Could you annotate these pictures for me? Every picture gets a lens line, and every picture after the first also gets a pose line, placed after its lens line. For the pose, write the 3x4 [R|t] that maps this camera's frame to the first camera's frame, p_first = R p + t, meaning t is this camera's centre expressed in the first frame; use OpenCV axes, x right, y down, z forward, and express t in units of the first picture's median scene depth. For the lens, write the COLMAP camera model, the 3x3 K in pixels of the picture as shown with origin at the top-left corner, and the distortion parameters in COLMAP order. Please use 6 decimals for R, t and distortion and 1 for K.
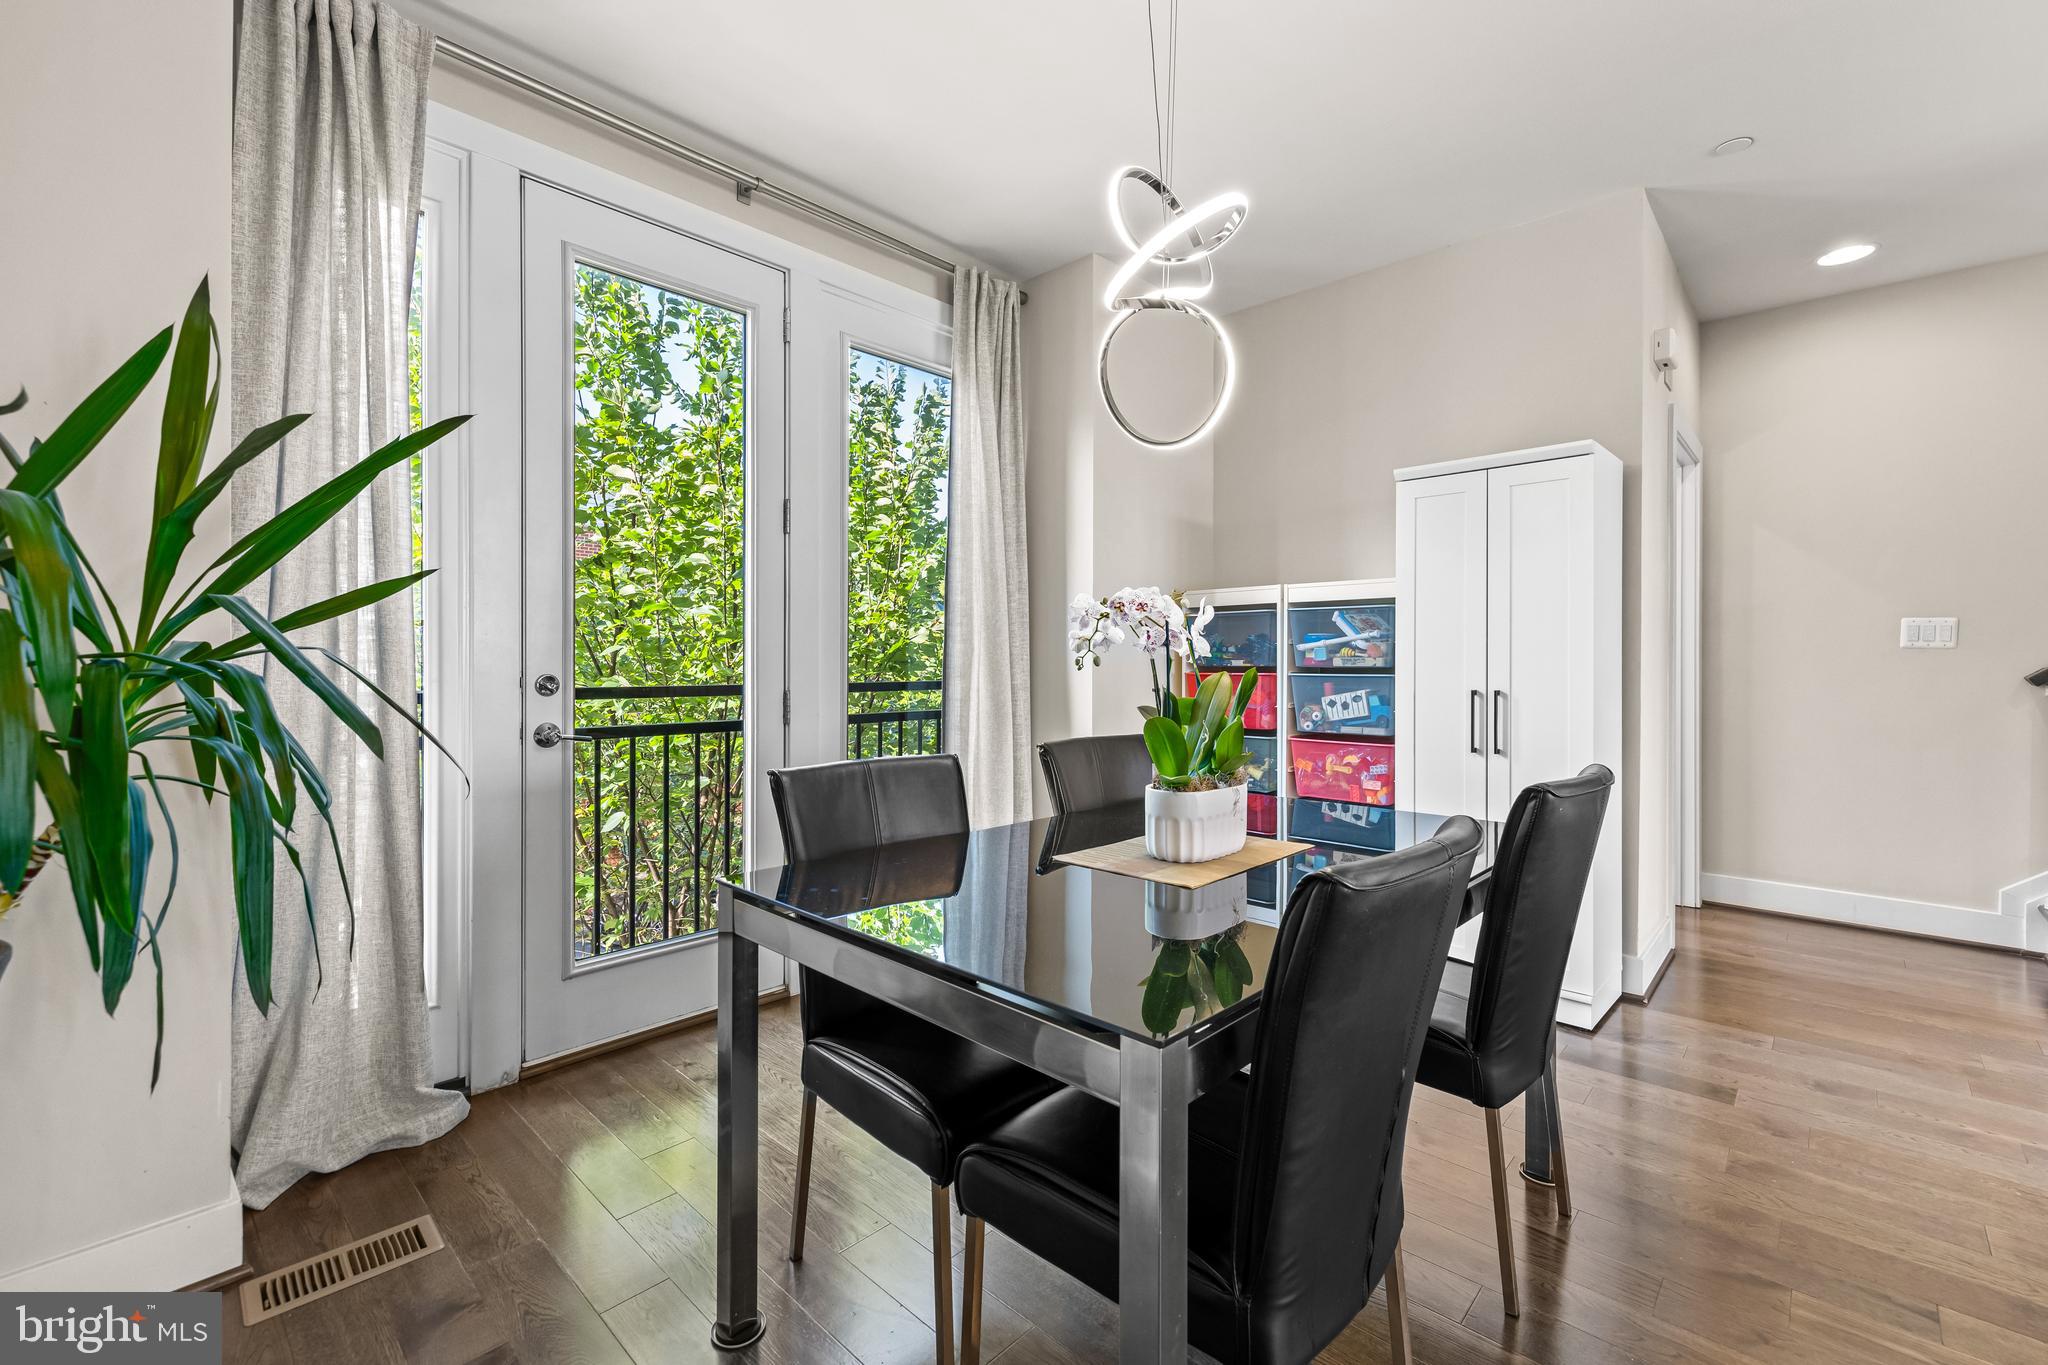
lens RADIAL K [[872.4, 0, 1020.4], [0, 872.4, 669.7], [0, 0, 1]] dist [-0.002390, -0.000106]
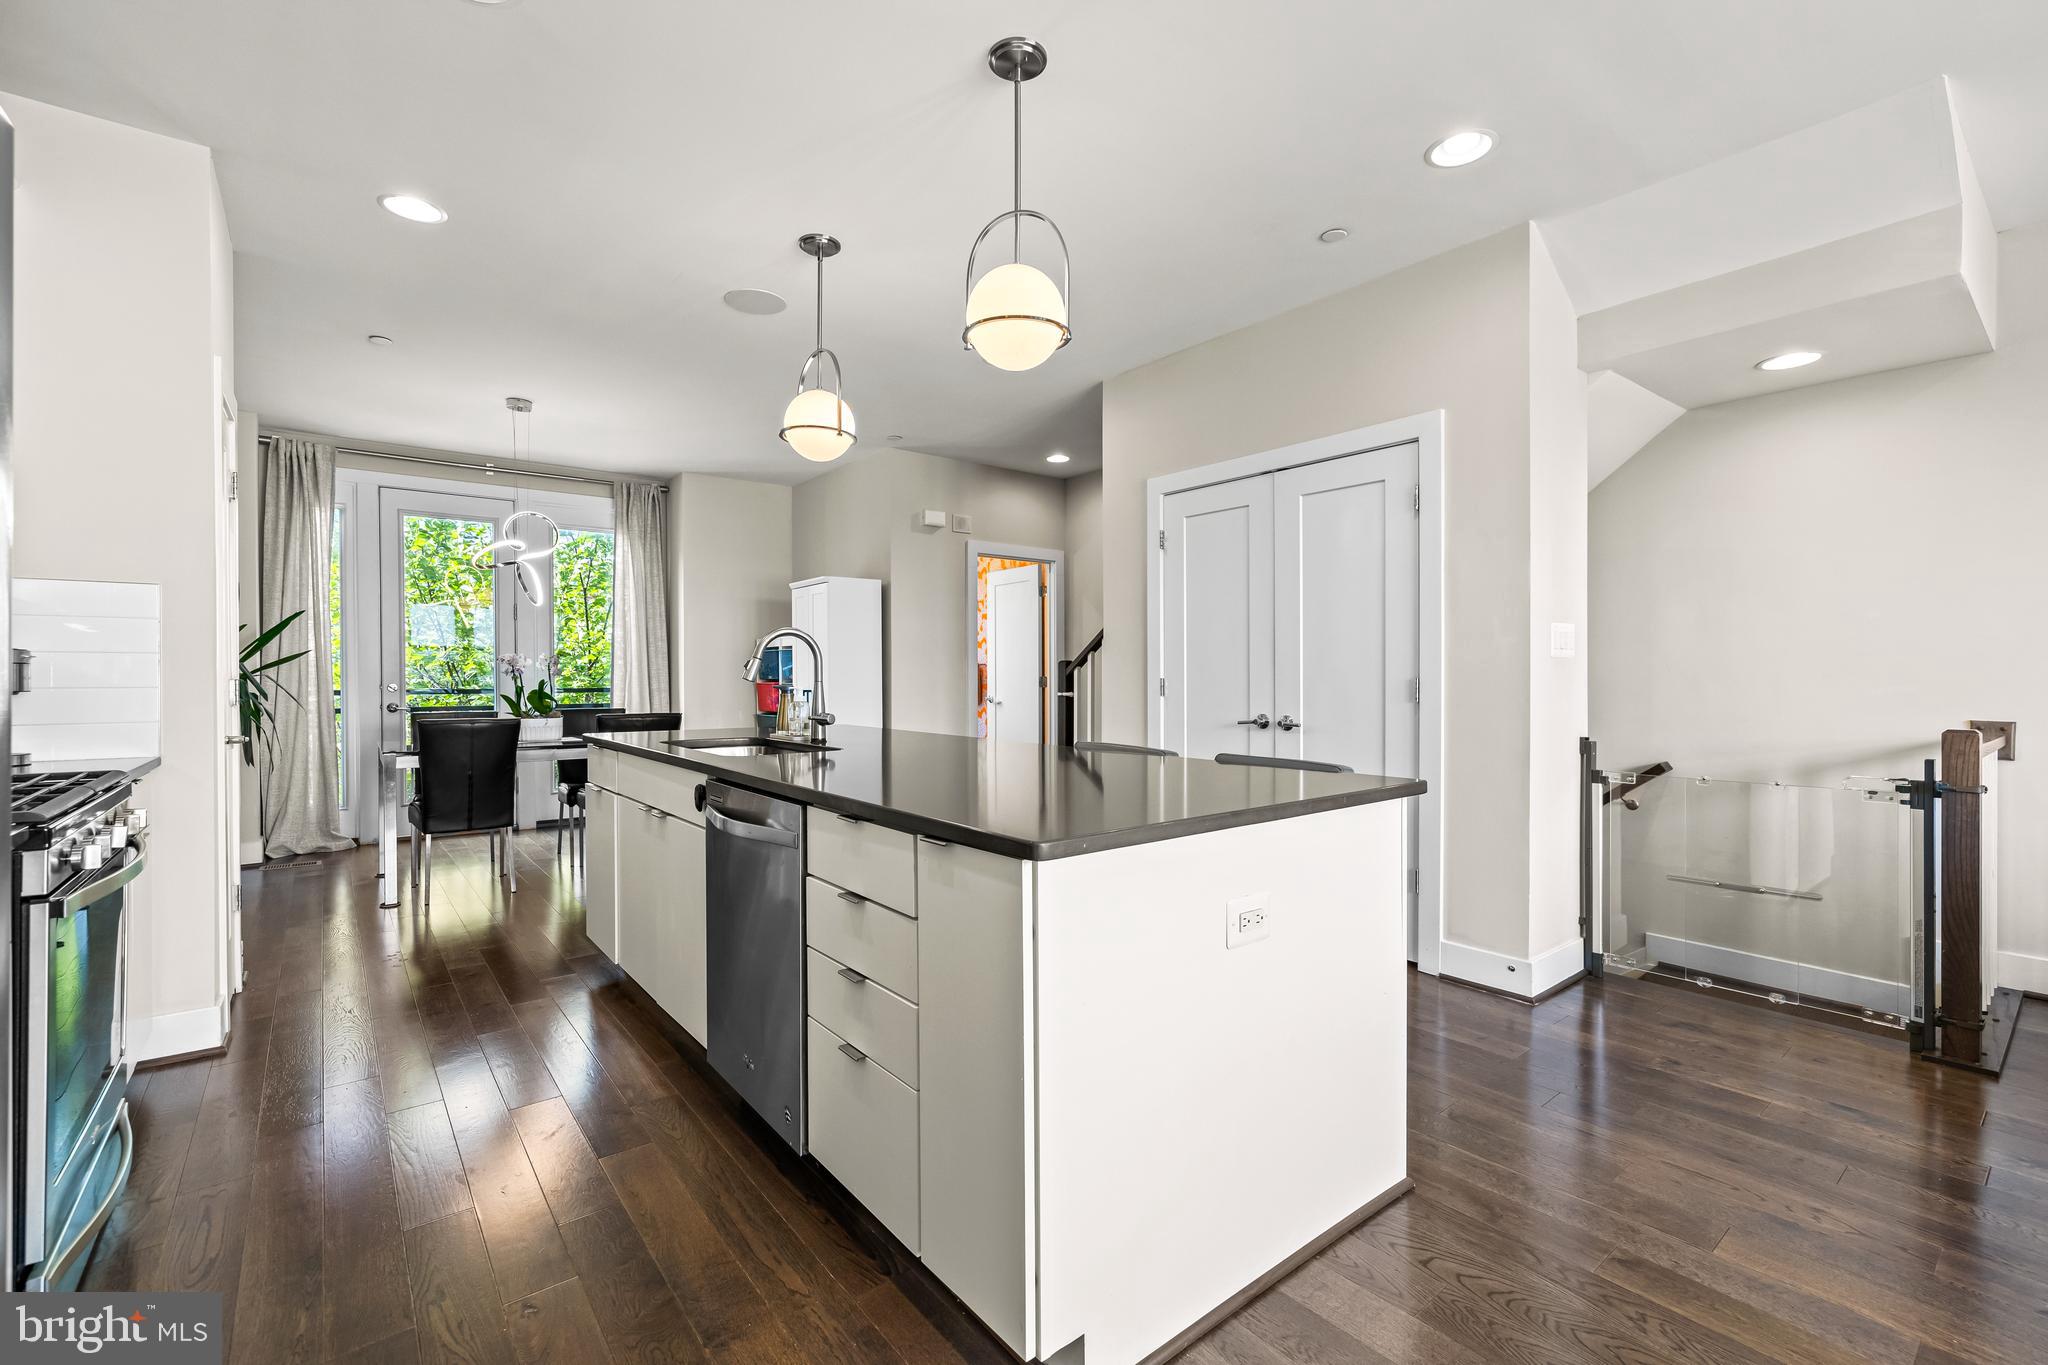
lens RADIAL K [[873.9, 0, 1013.5], [0, 873.9, 687.5], [0, 0, 1]] dist [0.000553, 0.000648]
pose [[0.987767, 0.002799, -0.155915, 1.742832], [-0.001531, 0.999965, 0.008258, -0.005316], [0.155932, -0.007918, 0.987736, -1.302725]]
